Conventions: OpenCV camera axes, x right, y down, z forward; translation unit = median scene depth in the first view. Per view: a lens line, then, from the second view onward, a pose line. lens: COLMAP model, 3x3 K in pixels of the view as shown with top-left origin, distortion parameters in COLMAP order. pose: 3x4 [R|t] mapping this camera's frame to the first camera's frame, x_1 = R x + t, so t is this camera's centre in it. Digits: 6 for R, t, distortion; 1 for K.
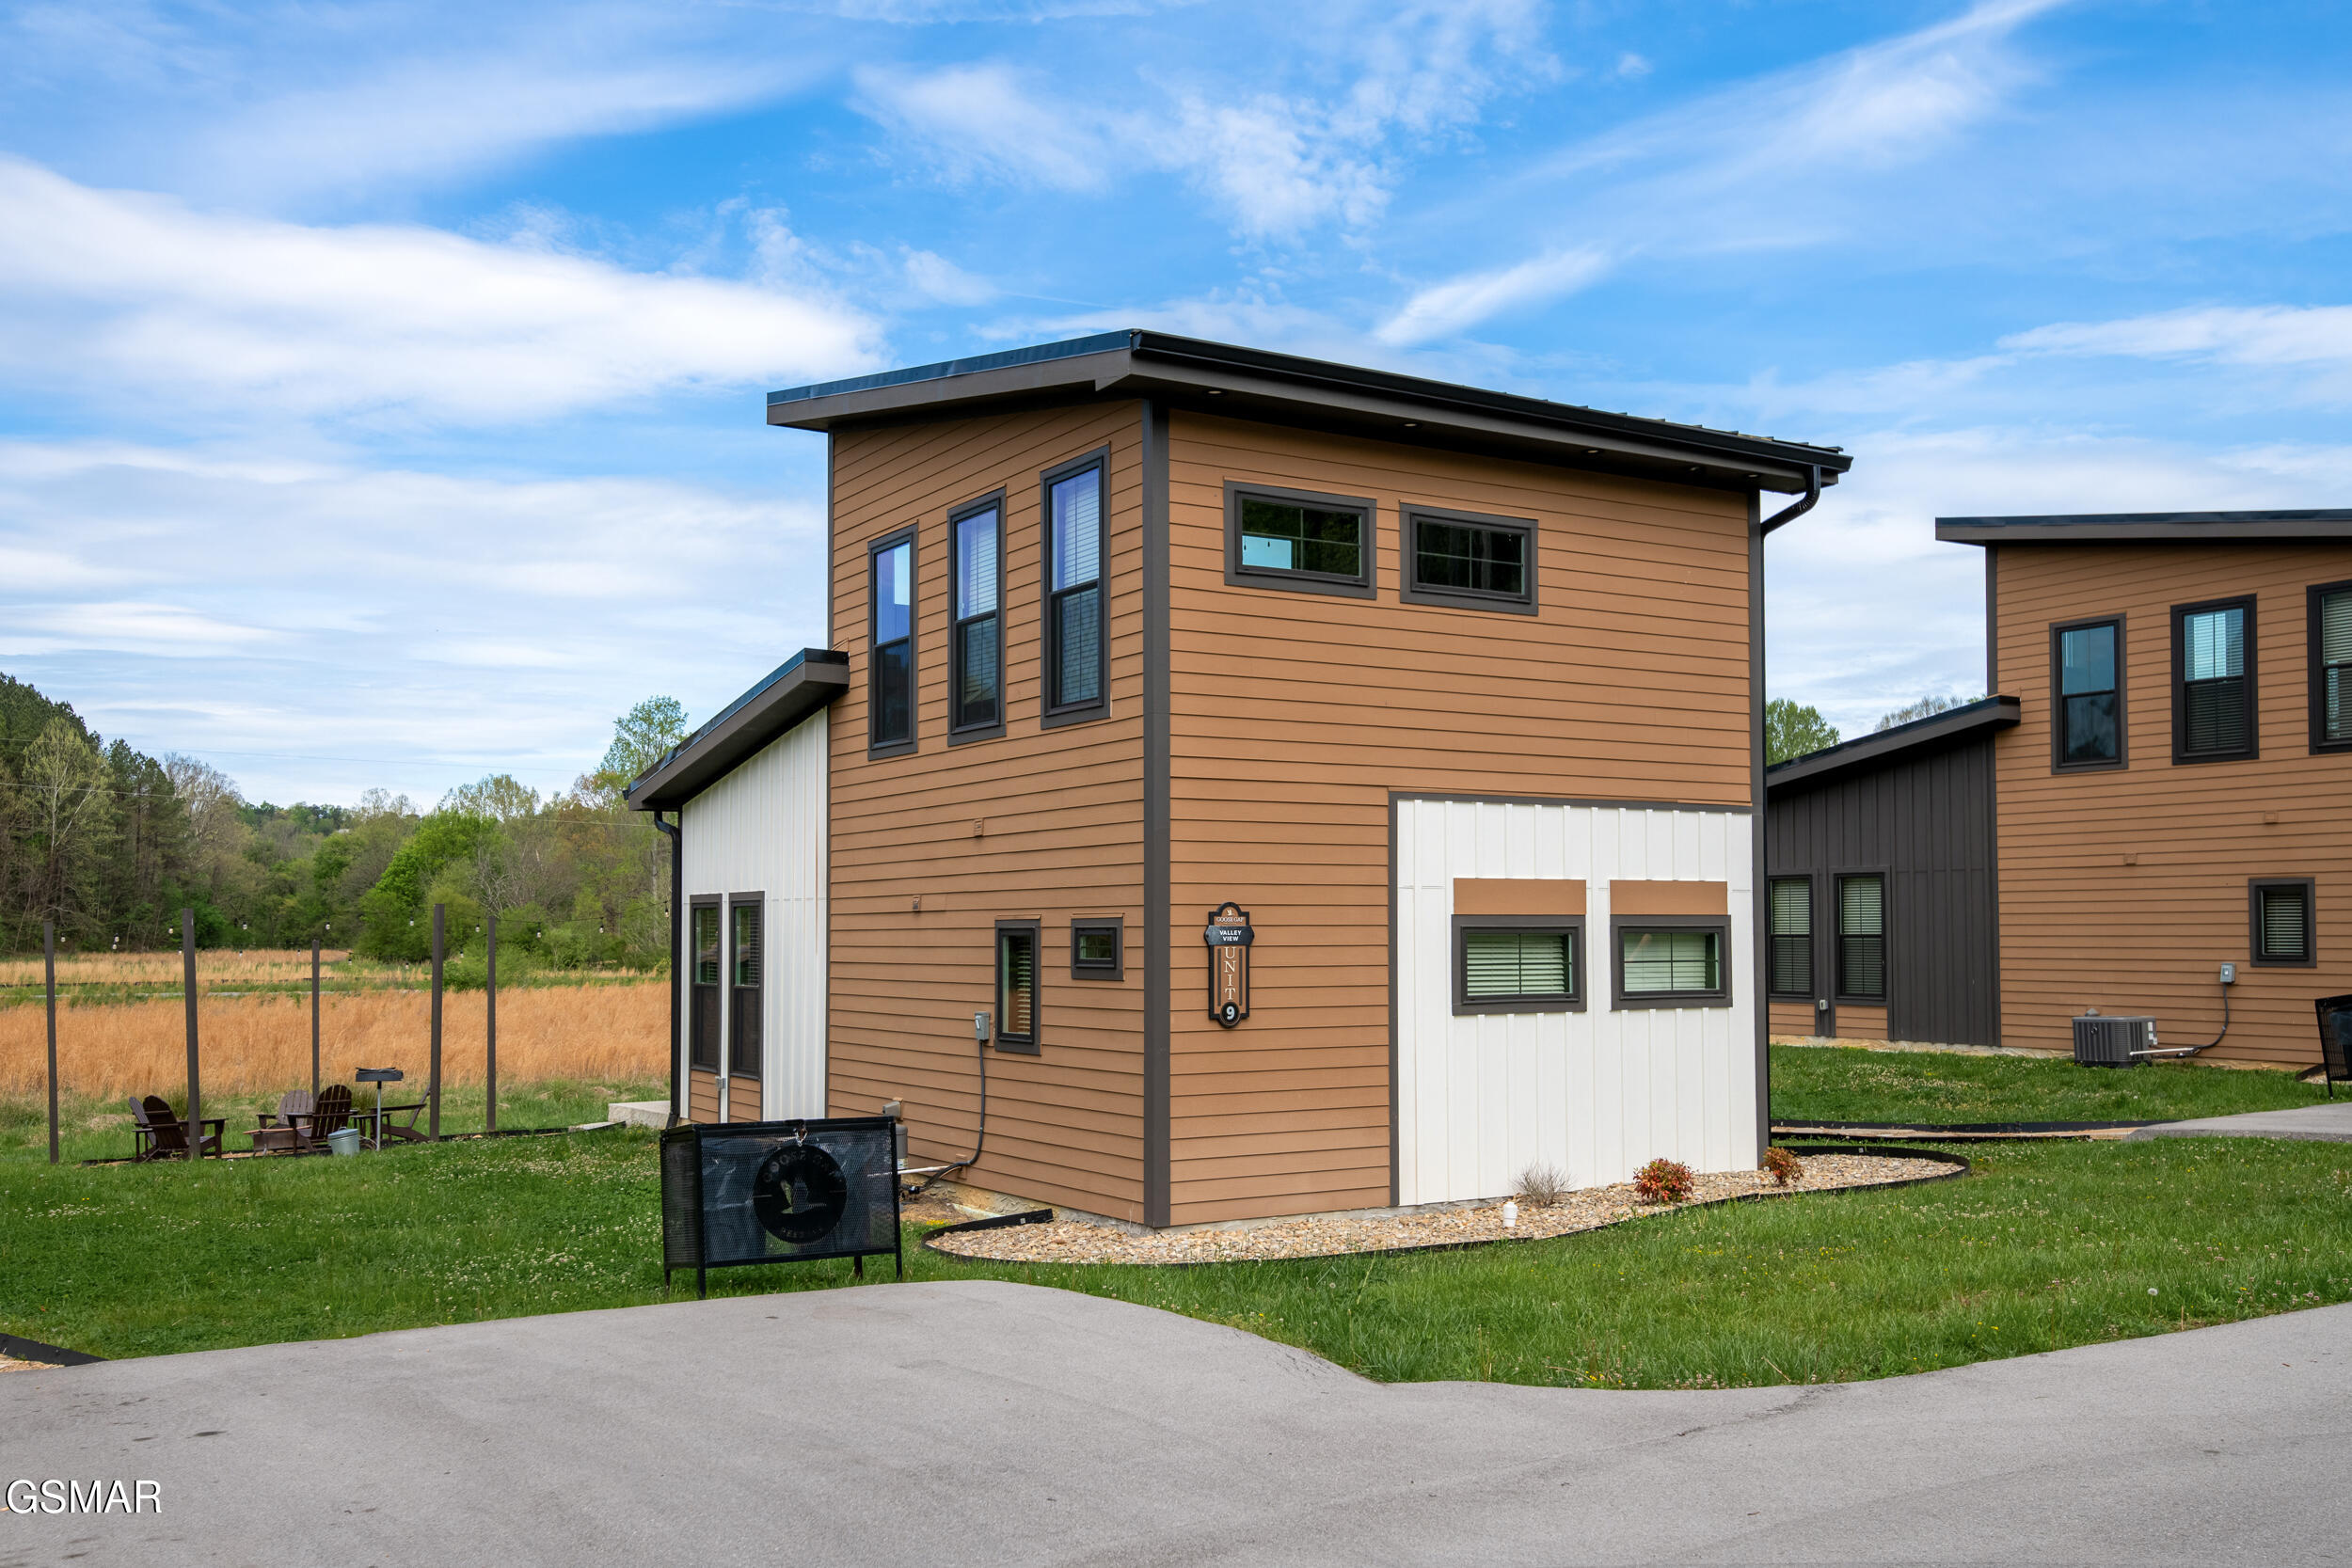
lens RADIAL K [[2069.4, 0, 1154.3], [0, 2069.4, 894.4], [0, 0, 1]] dist [-0.002546, -0.009622]
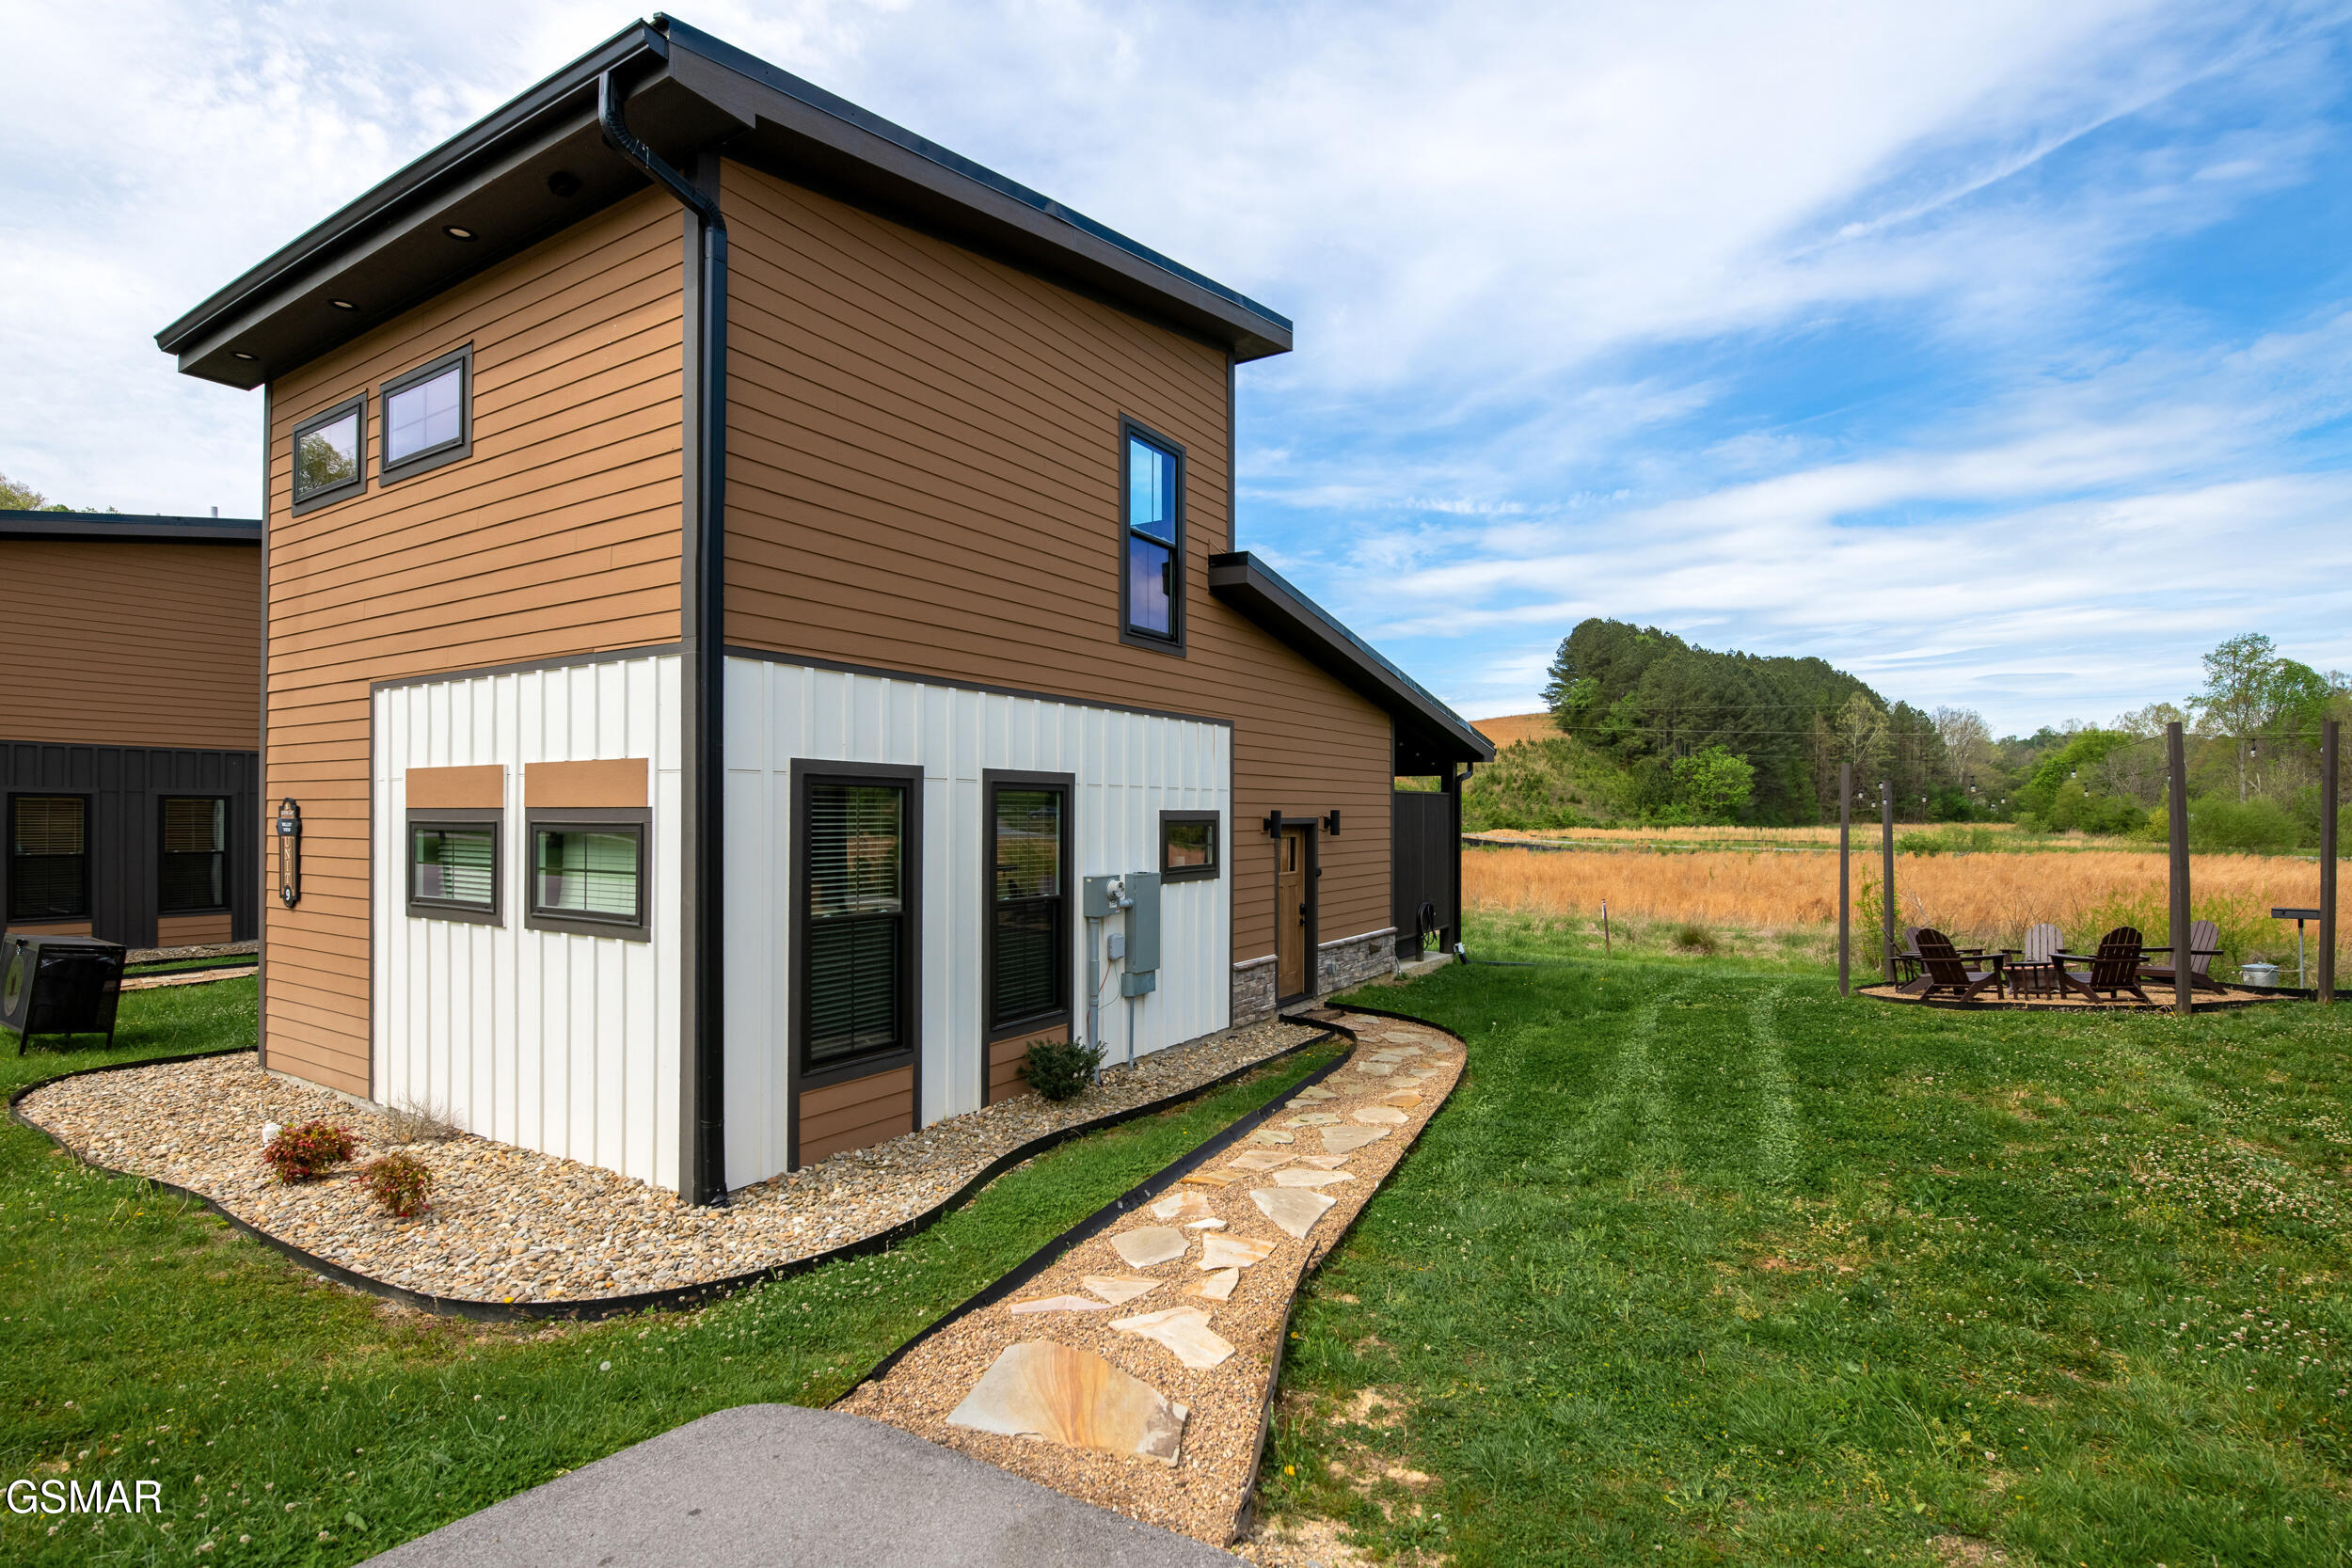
lens RADIAL K [[1080.5, 0, 1234.2], [0, 1080.5, 814.0], [0, 0, 1]] dist [-0.000637, -0.000237]
pose [[0.465342, 0.005782, -0.885112, 0.729880], [0.013355, 0.999819, 0.013552, 0.010567], [0.885030, -0.018127, 0.465181, 1.076092]]
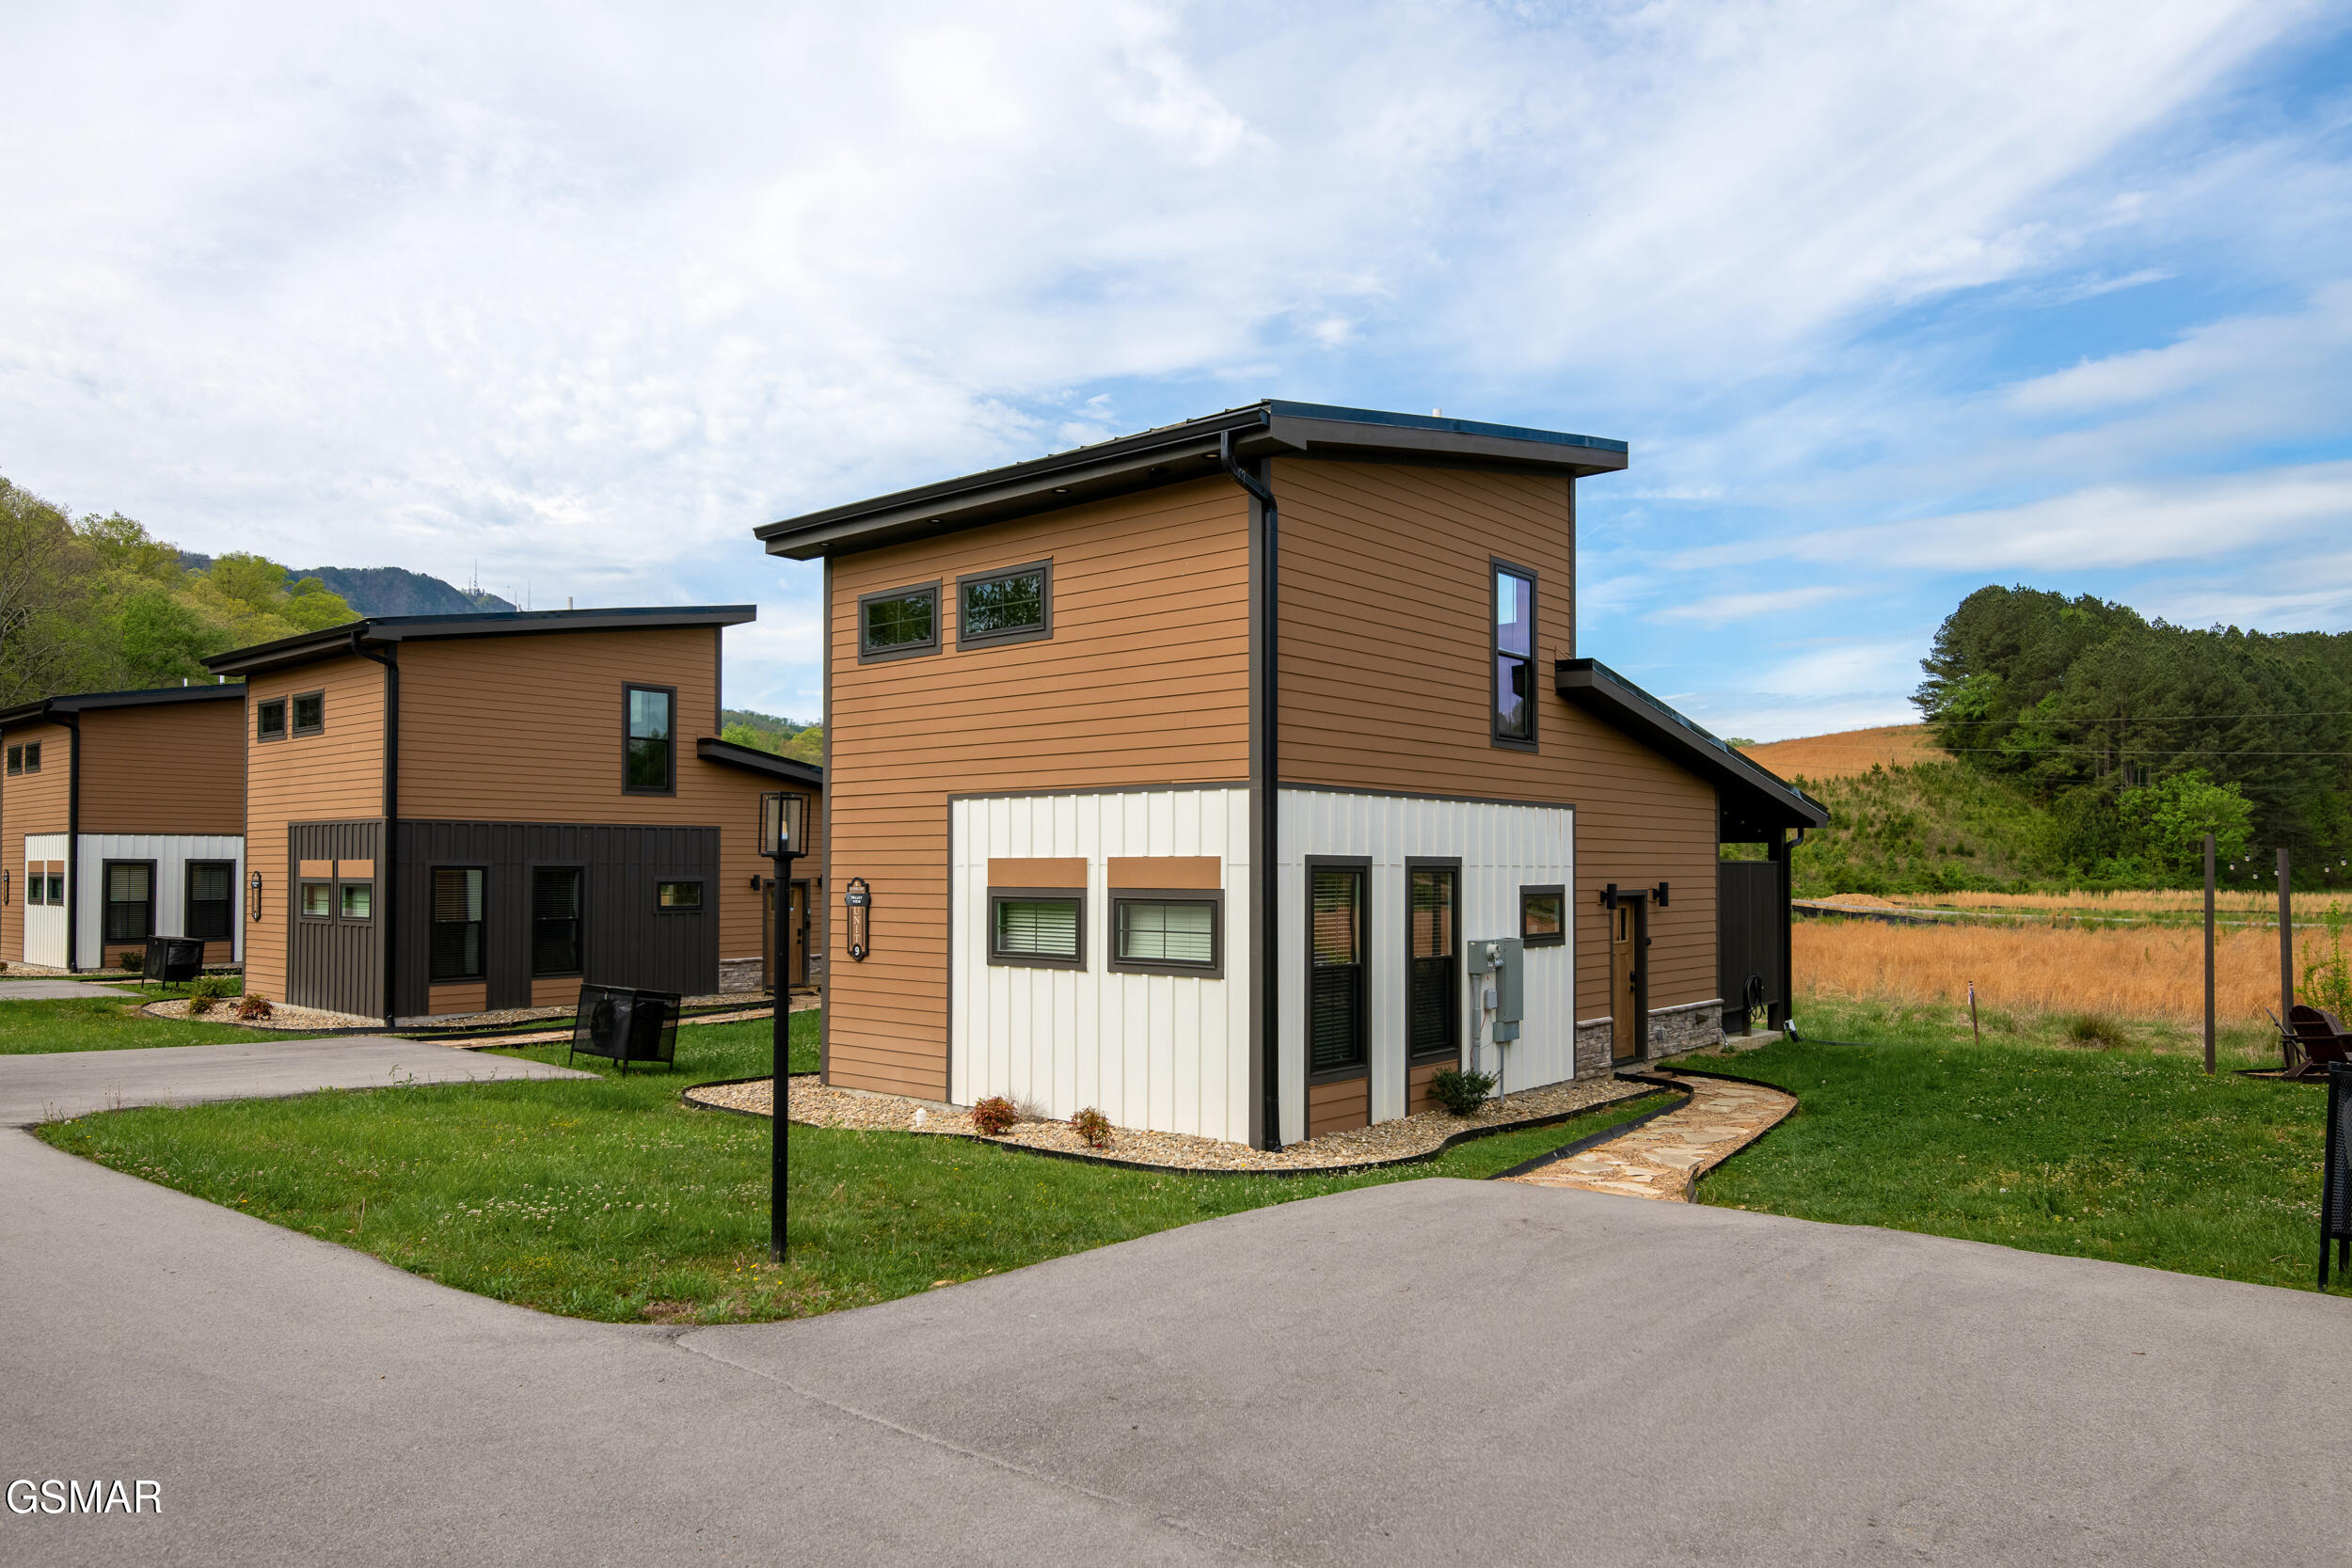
lens RADIAL K [[1528.0, 0, 1201.1], [0, 1528.0, 842.9], [0, 0, 1]] dist [0.021726, 0.007437]
pose [[0.318657, -0.012186, -0.947792, 1.060369], [0.017204, 0.999827, -0.007071, -0.008256], [0.947714, -0.014052, 0.318812, 0.802651]]
